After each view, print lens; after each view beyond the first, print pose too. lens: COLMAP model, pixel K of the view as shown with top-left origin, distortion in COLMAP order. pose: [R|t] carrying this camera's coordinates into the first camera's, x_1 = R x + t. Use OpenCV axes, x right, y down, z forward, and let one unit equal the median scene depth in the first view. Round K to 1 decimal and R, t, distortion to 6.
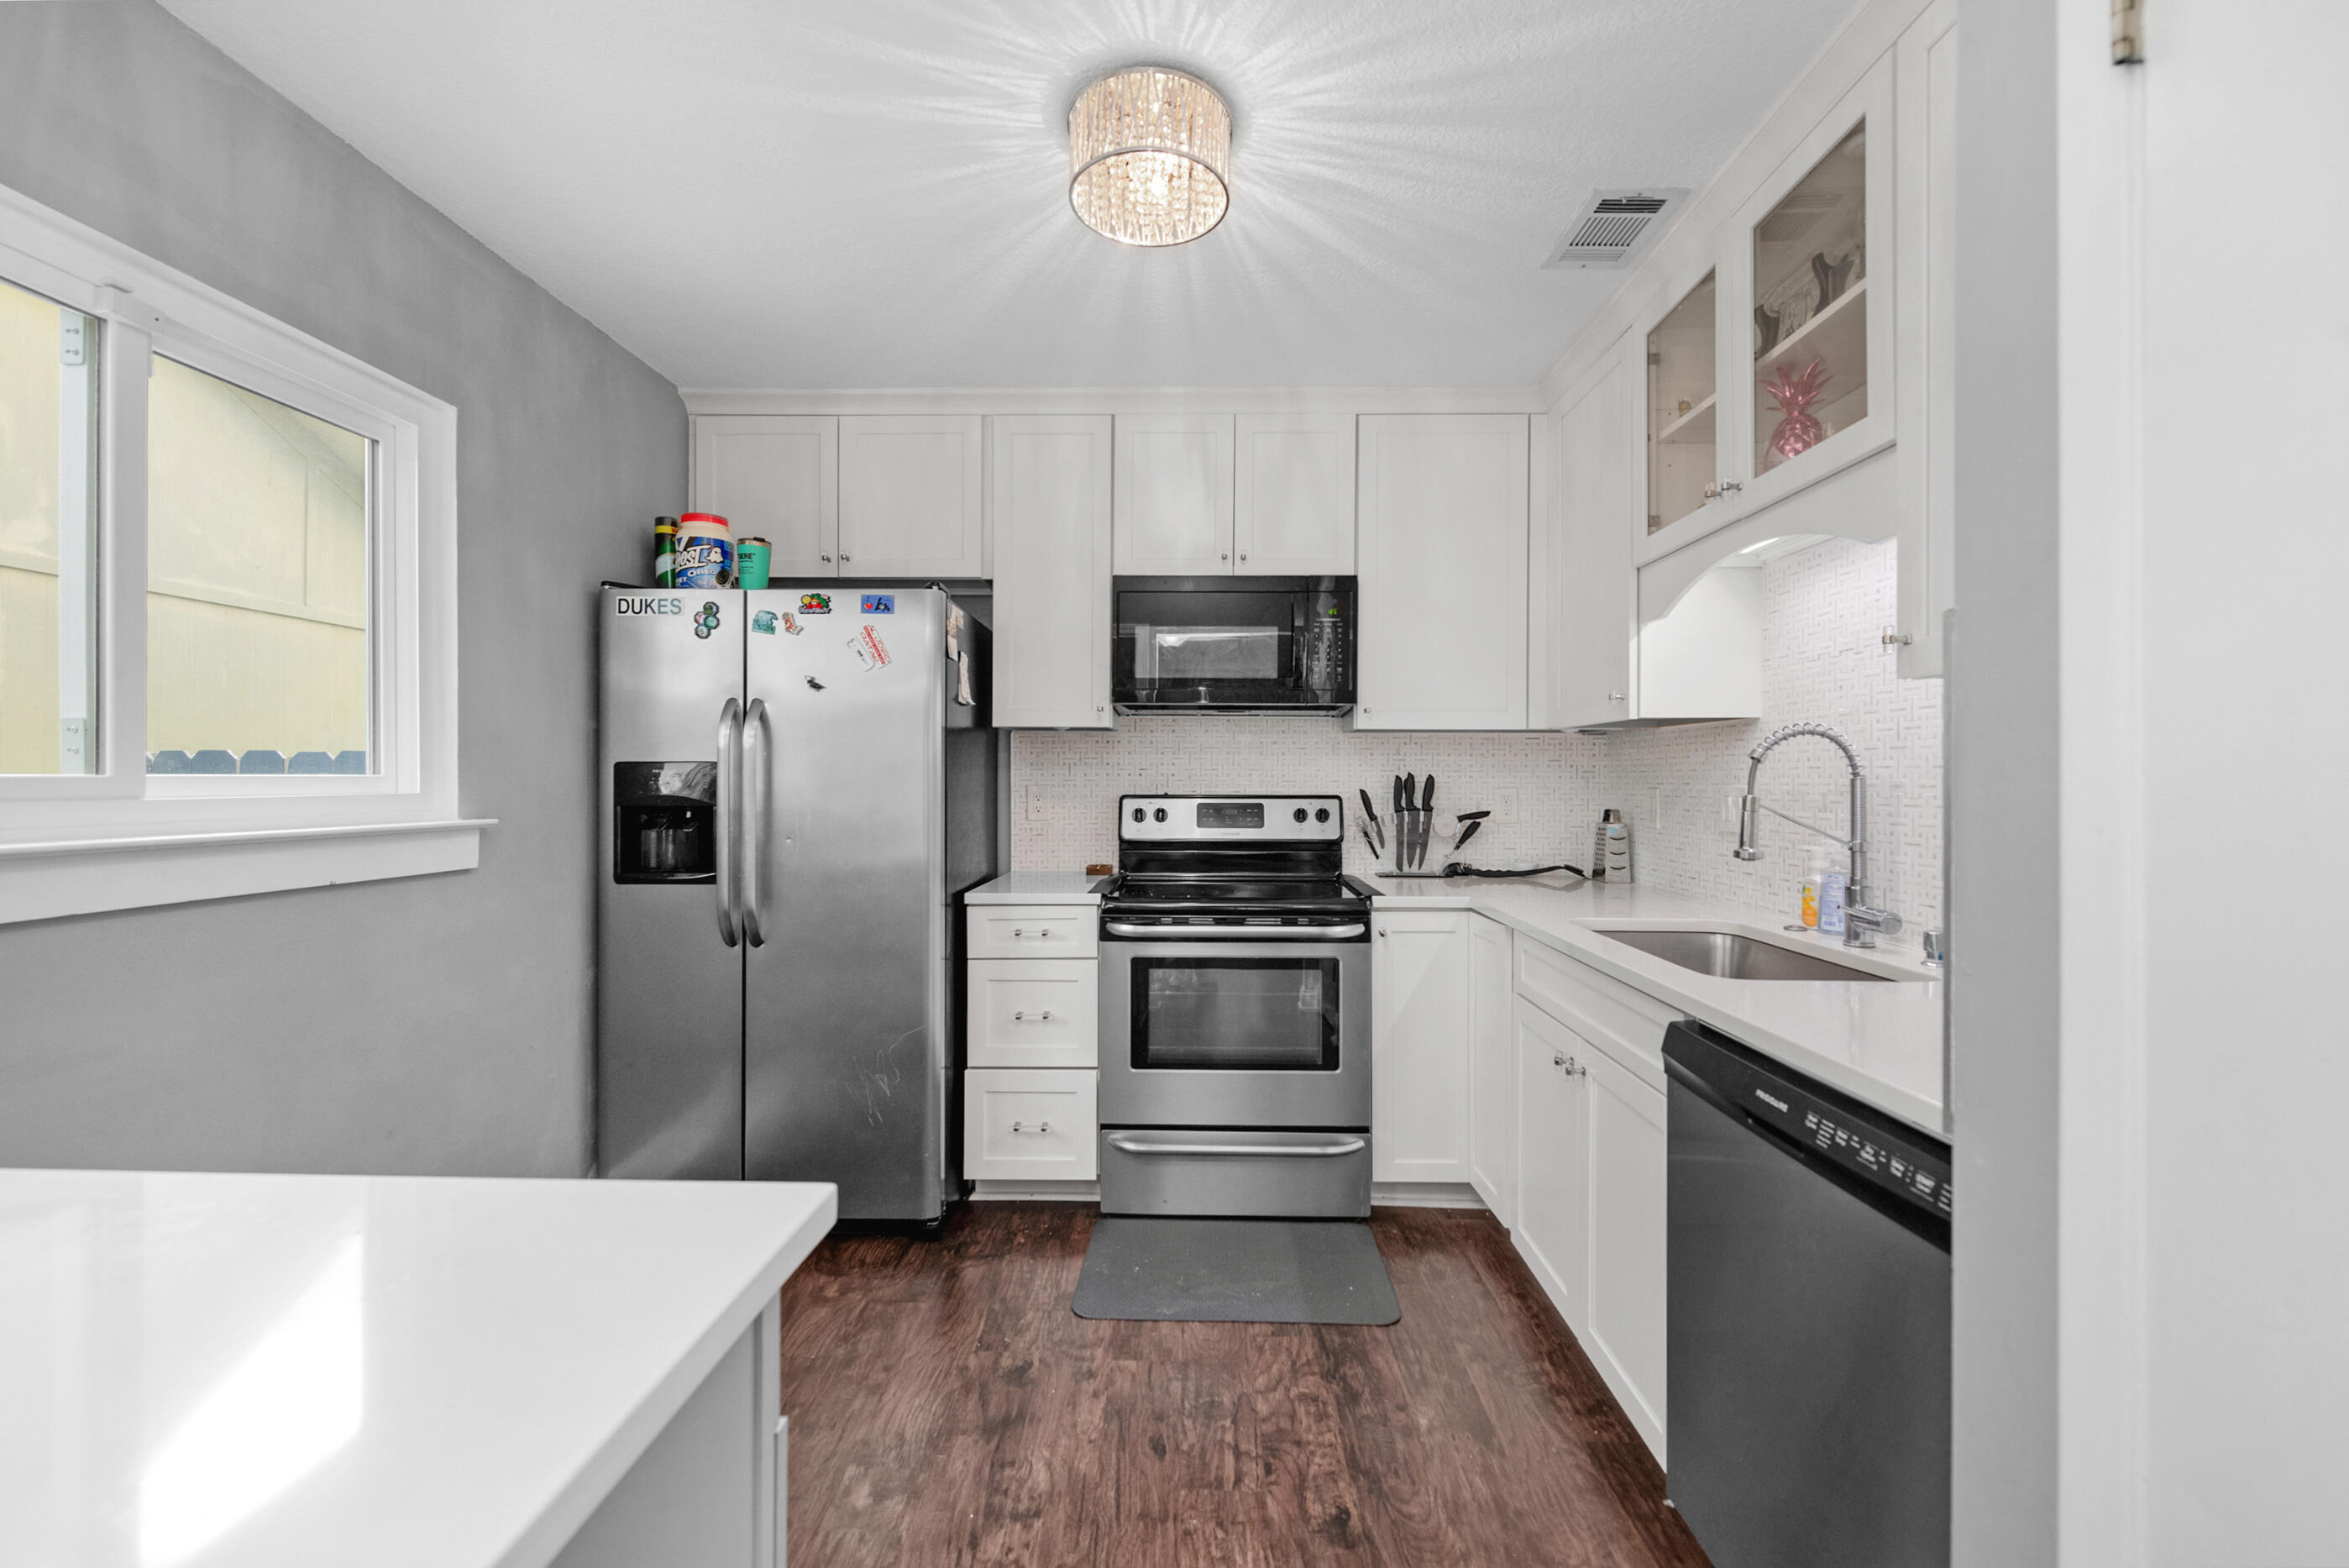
lens RADIAL K [[920.5, 0, 1174.5], [0, 920.5, 784.0], [0, 0, 1]] dist [0.000197, 0.000012]
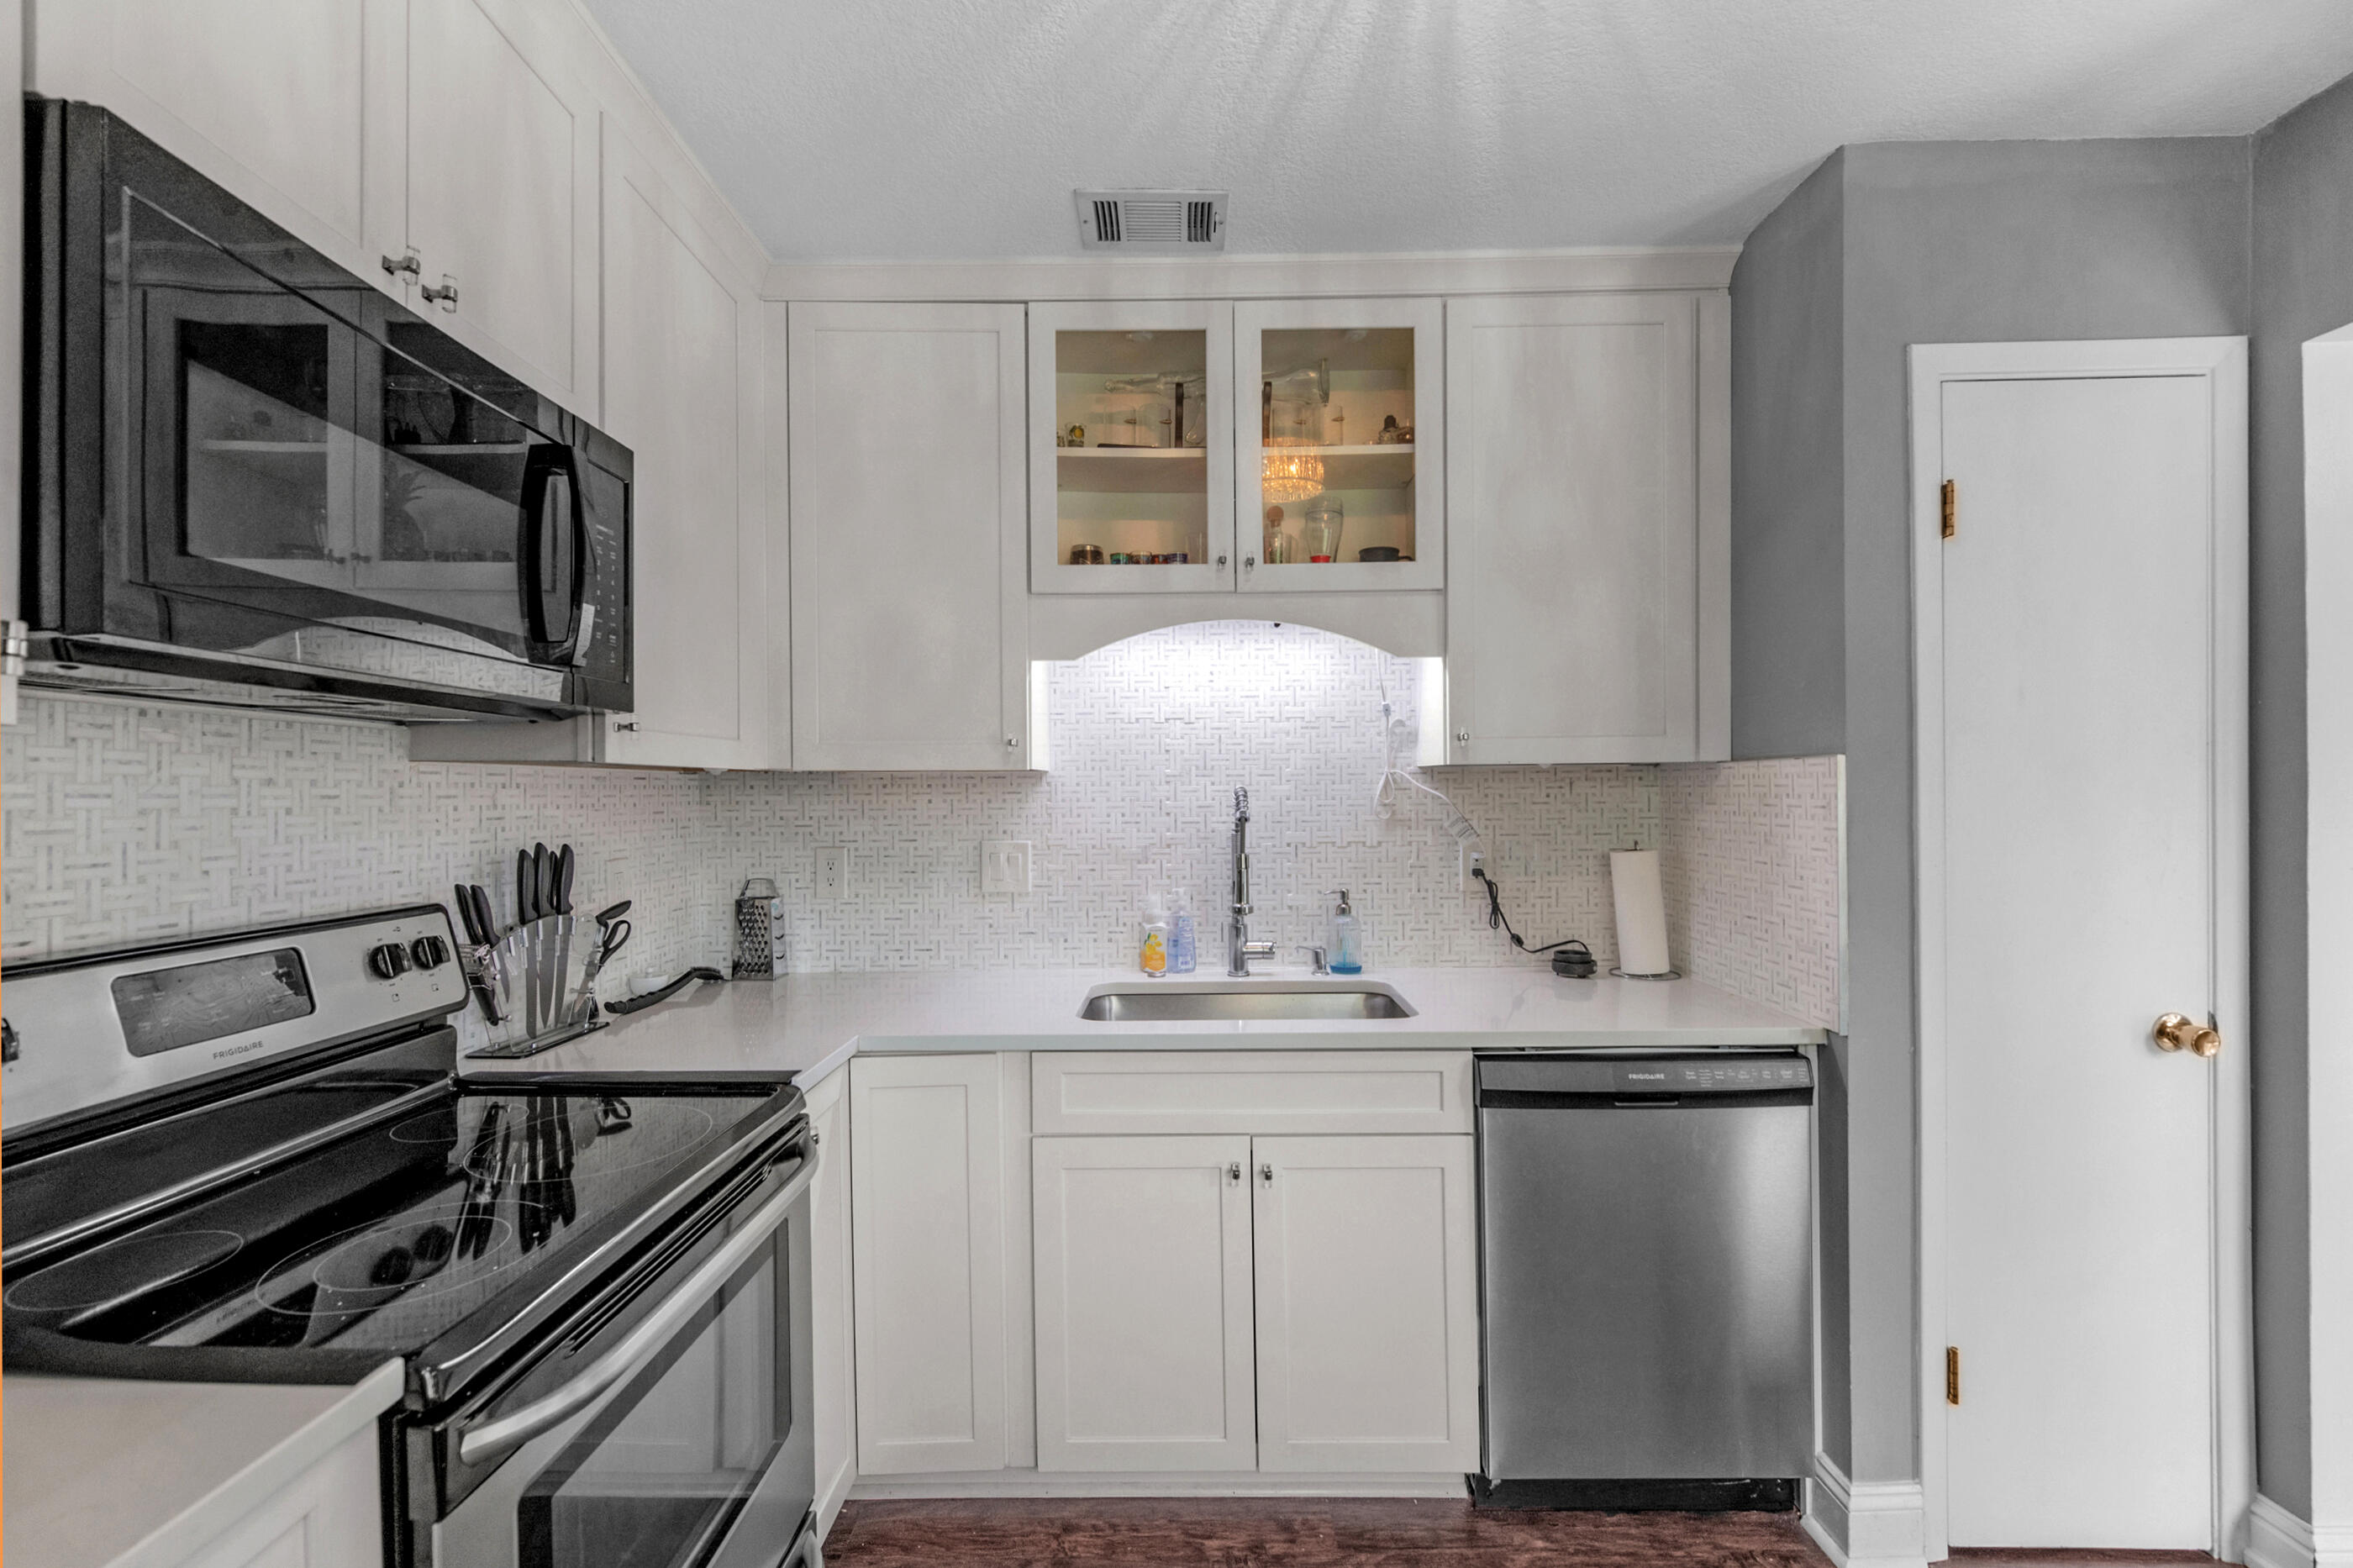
lens RADIAL K [[985.3, 0, 1176.5], [0, 985.3, 784.0], [0, 0, 1]] dist [0.000210, 0.000068]
pose [[-0.027669, 0.007486, 0.999589, -0.310389], [0.013064, 0.999889, -0.007126, -0.036686], [-0.999532, 0.012861, -0.027764, 0.661579]]
